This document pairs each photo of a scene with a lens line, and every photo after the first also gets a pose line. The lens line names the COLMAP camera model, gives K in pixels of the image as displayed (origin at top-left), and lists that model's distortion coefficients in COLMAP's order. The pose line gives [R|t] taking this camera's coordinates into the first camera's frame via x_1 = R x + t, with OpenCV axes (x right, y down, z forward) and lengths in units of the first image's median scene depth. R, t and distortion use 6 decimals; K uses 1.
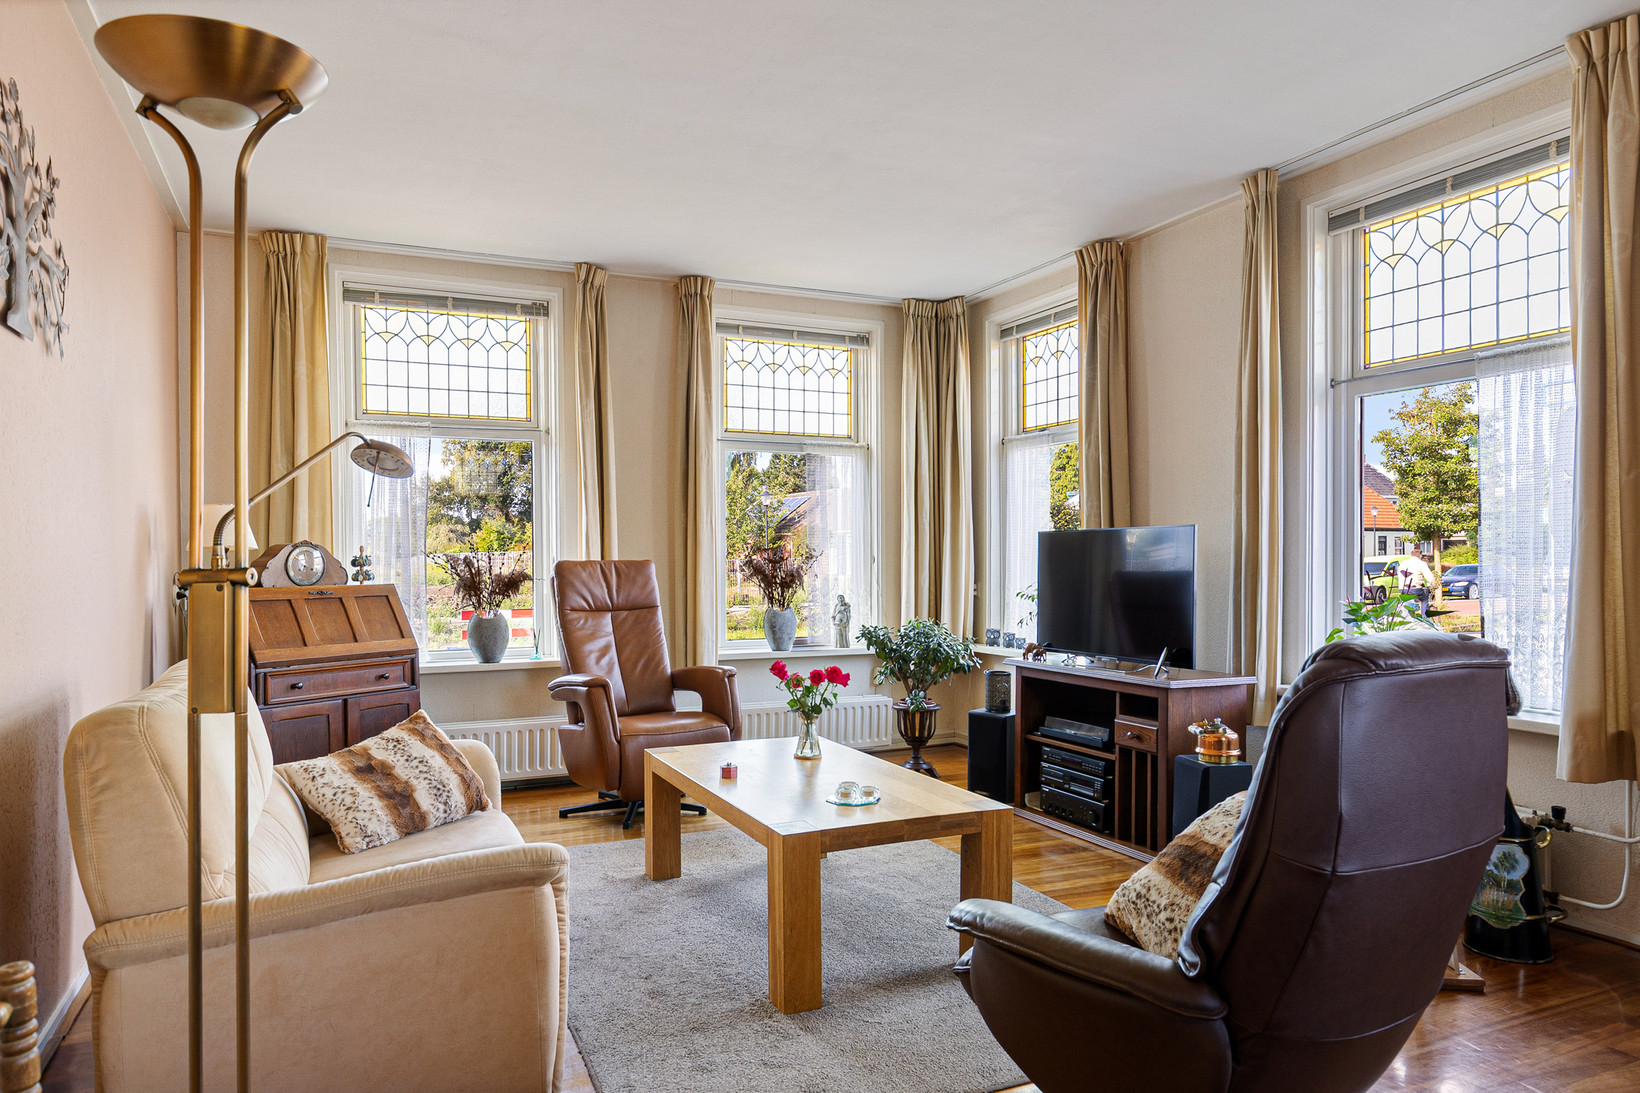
lens RADIAL K [[1020.4, 0, 813.4], [0, 1020.4, 577.1], [0, 0, 1]] dist [-0.000922, 0.001677]
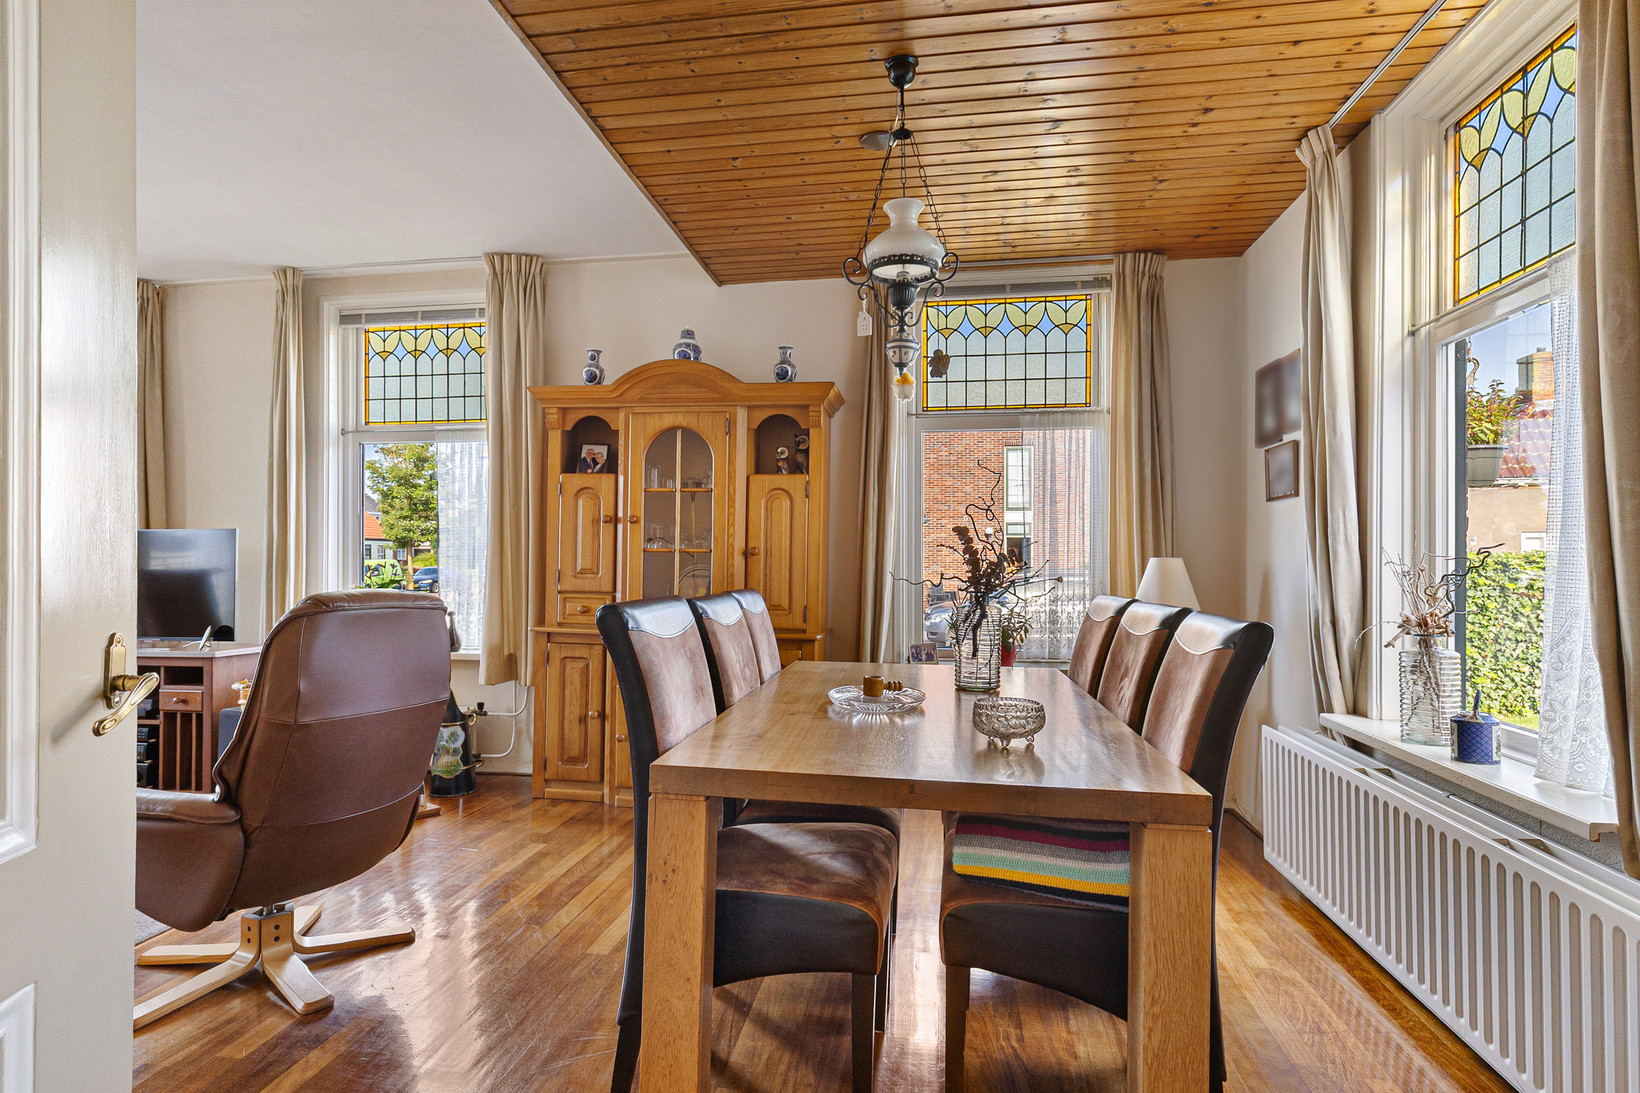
lens RADIAL K [[885.3, 0, 820.0], [0, 885.3, 546.5], [0, 0, 1]] dist [-0.002051, -0.000701]
pose [[0.553802, 0.017303, 0.832469, -0.142926], [0.015236, 0.999406, -0.030909, 0.016173], [-0.832509, 0.029800, 0.553209, -0.224060]]
